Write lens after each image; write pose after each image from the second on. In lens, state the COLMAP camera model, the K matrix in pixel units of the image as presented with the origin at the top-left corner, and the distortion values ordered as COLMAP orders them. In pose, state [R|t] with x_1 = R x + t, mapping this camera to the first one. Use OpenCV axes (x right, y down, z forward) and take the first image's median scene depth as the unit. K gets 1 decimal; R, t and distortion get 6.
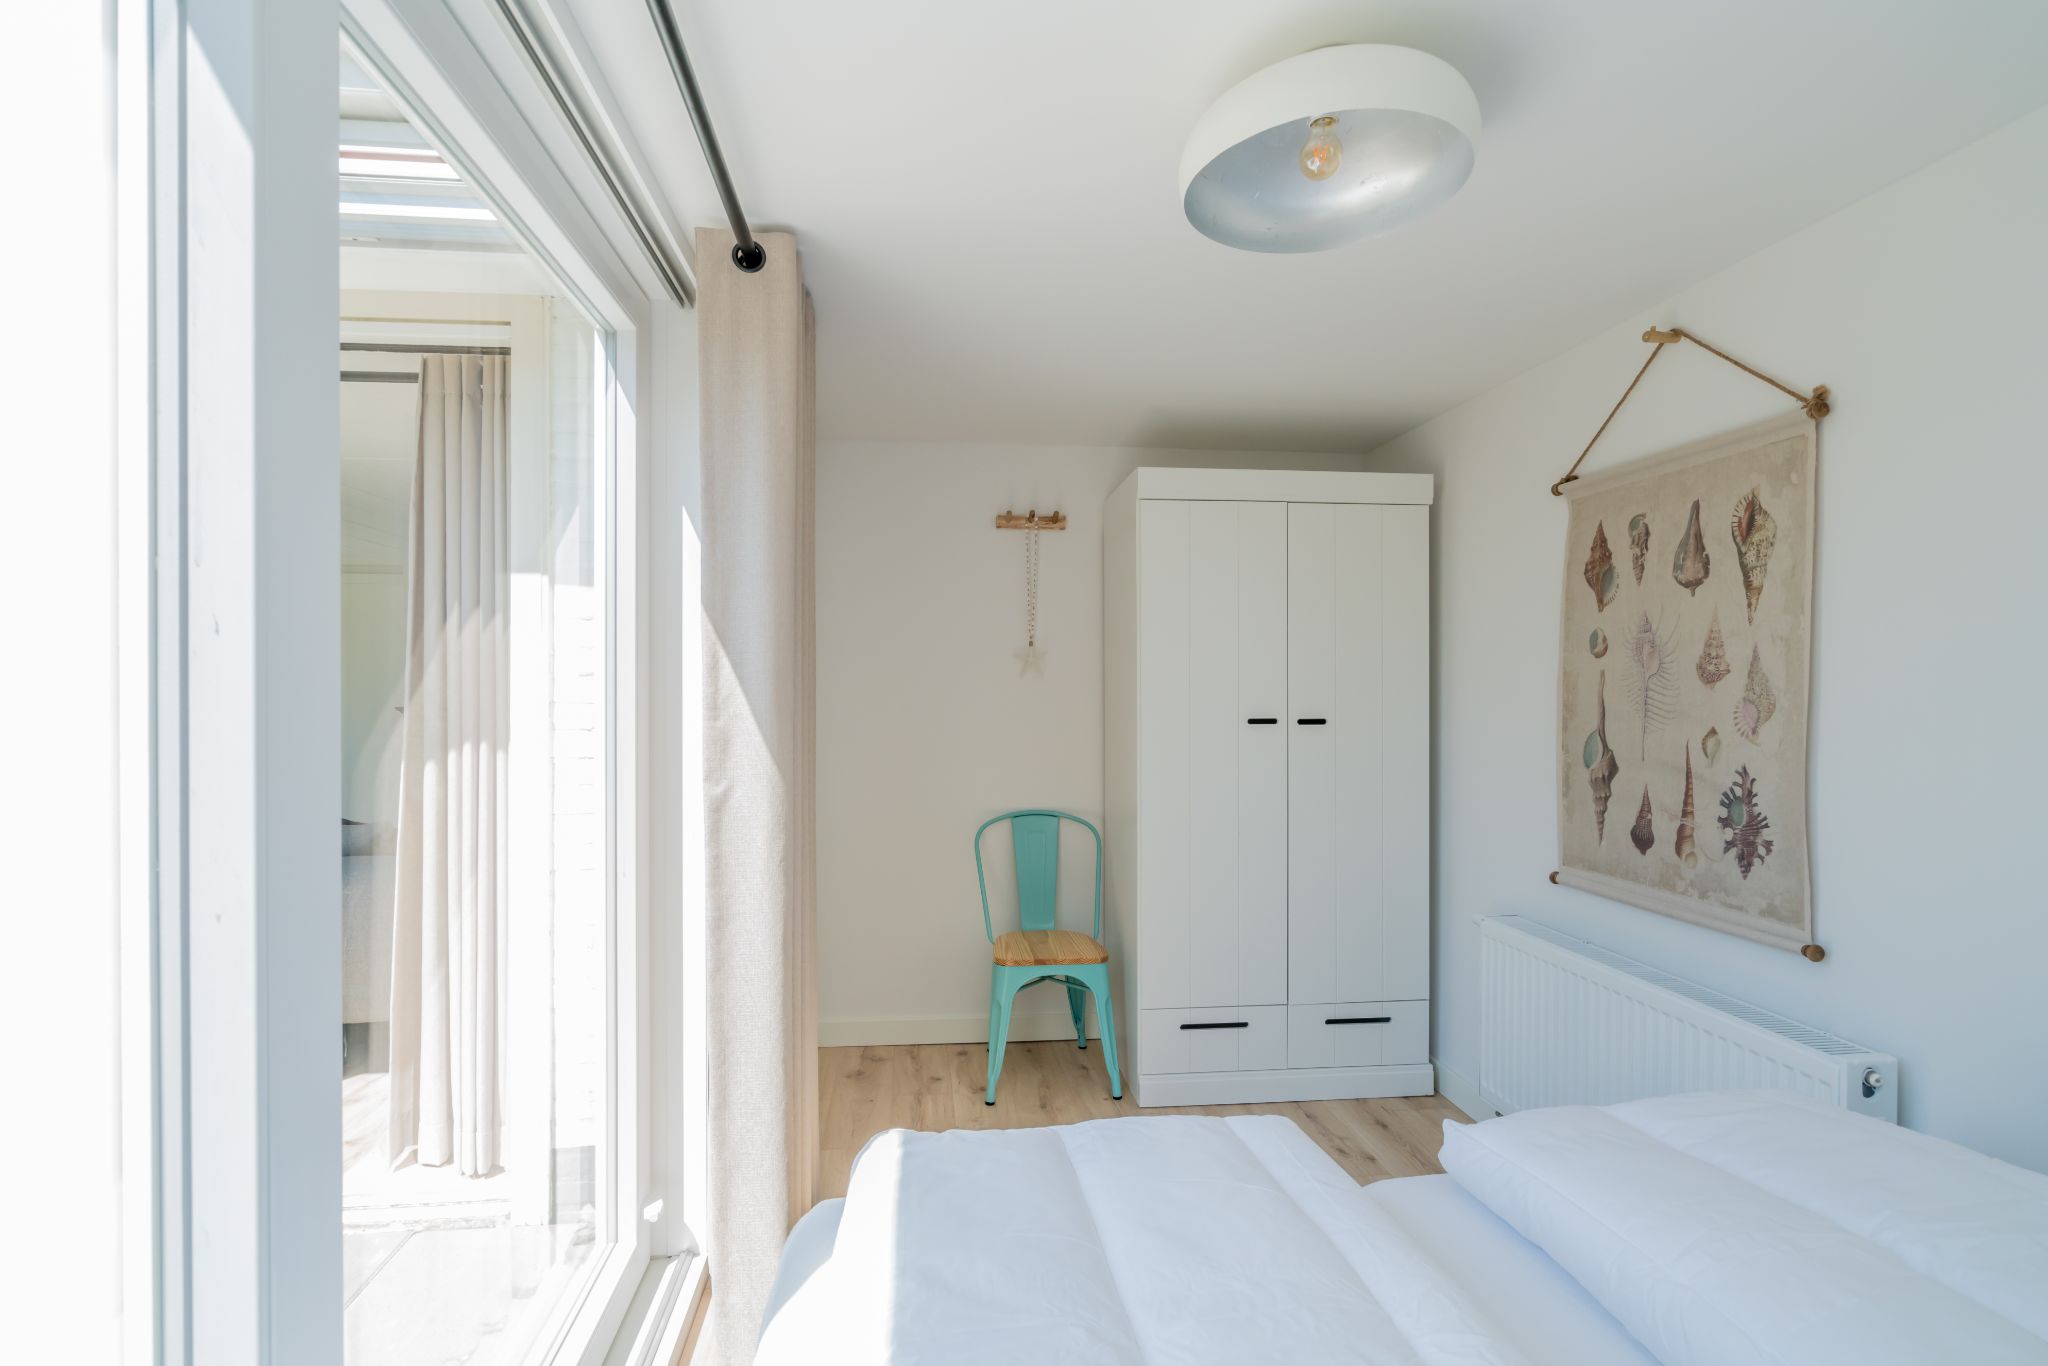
lens RADIAL K [[937.1, 0, 1021.3], [0, 937.1, 684.0], [0, 0, 1]] dist [0.001683, 0.000636]
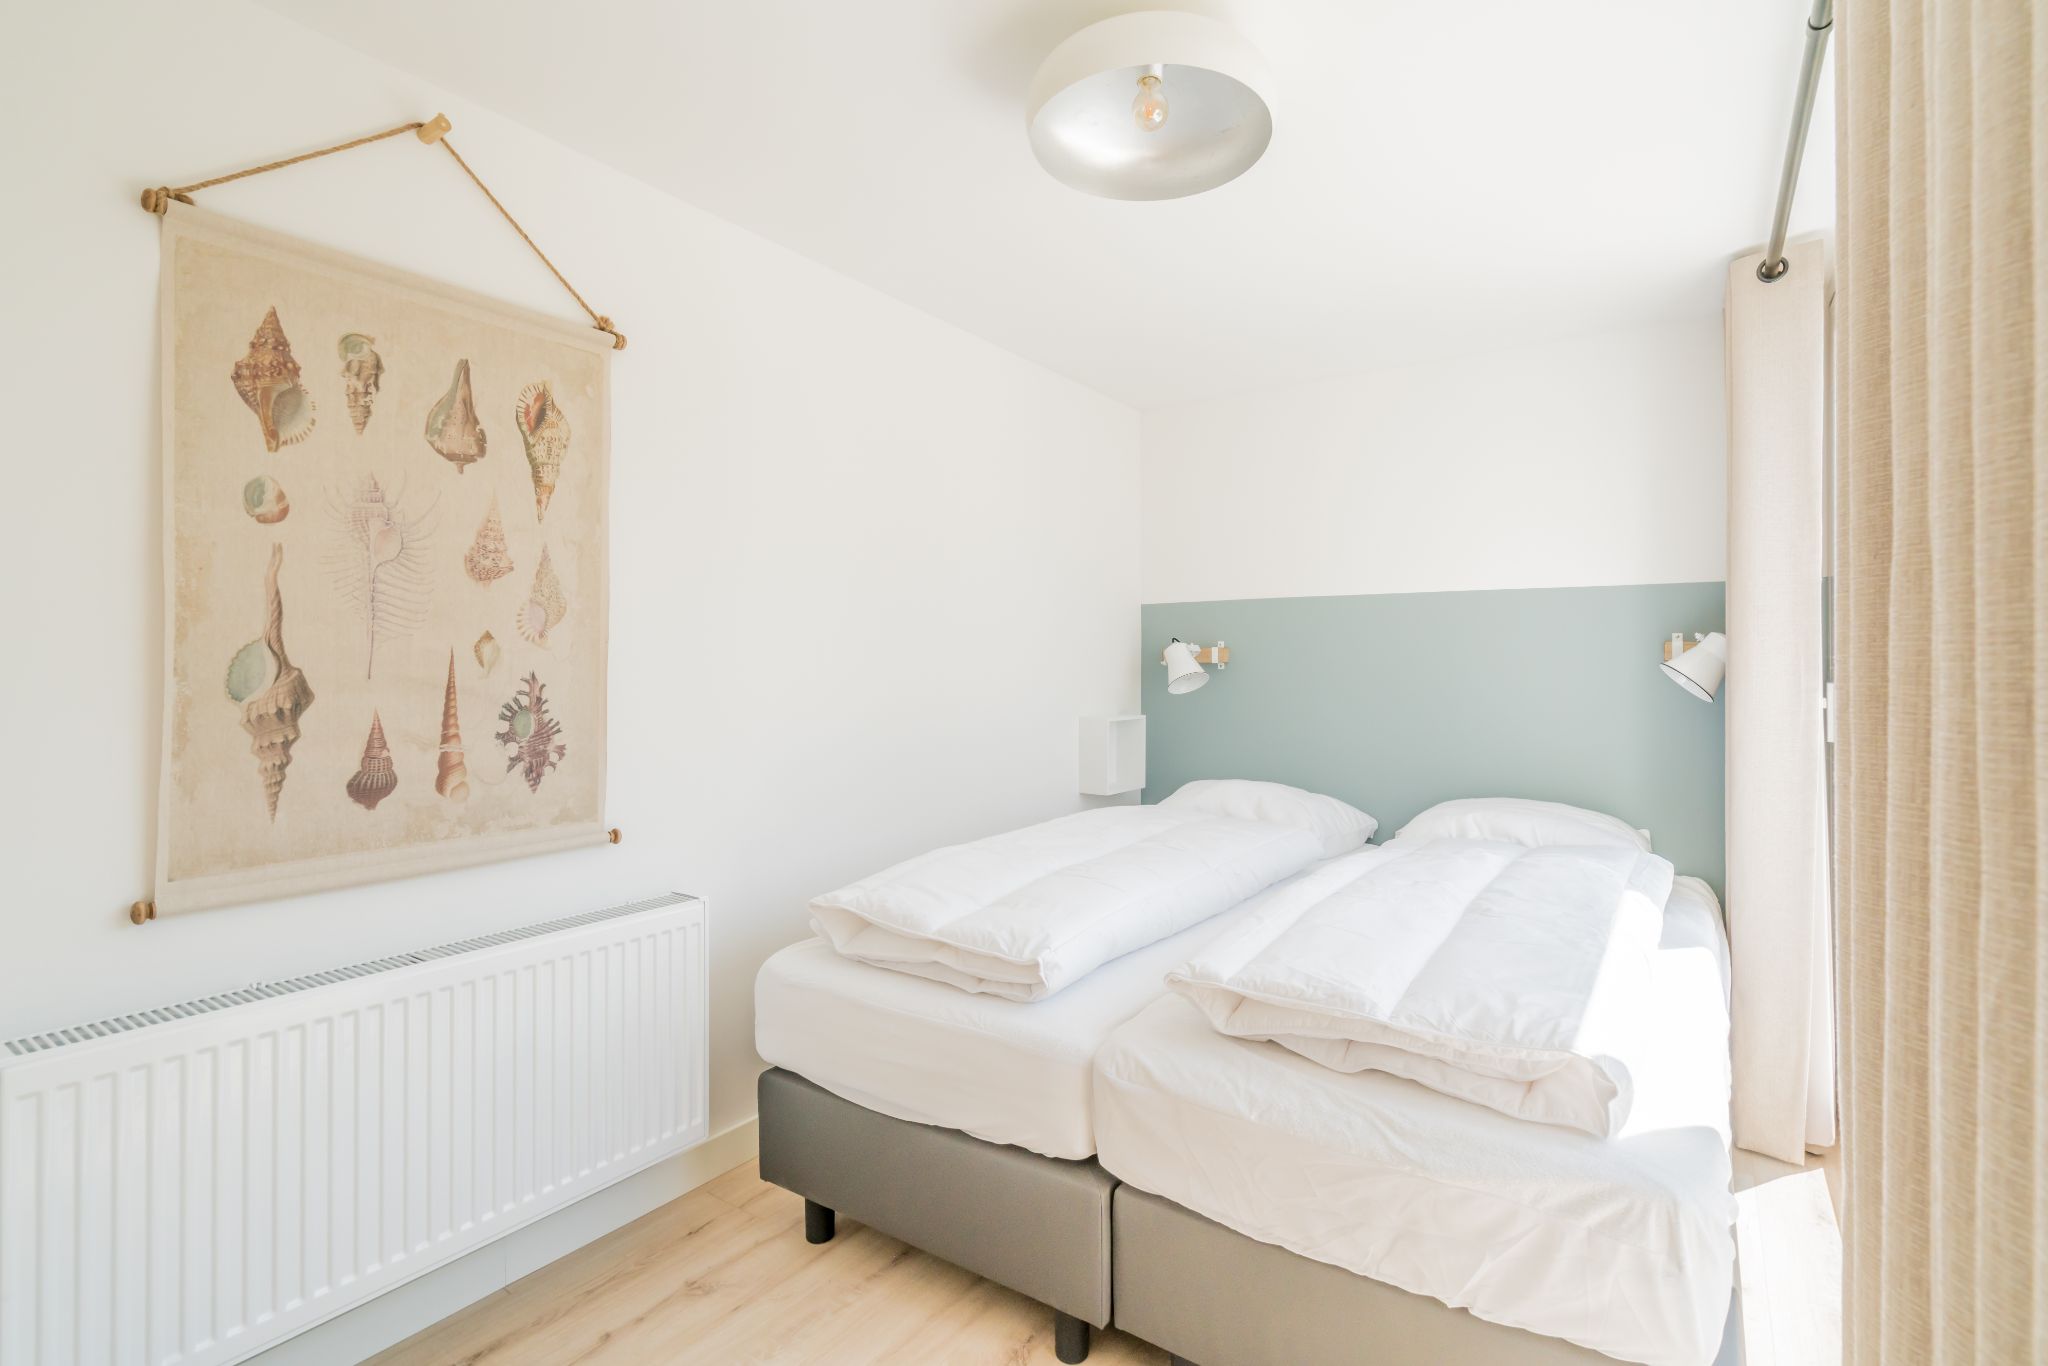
lens RADIAL K [[937.1, 0, 1030.4], [0, 937.1, 673.4], [0, 0, 1]] dist [0.001683, 0.000636]
pose [[-0.742431, 0.002313, 0.669919, -0.211606], [0.003937, 0.999992, 0.000910, 0.084504], [-0.669911, 0.003313, -0.742434, 1.281653]]
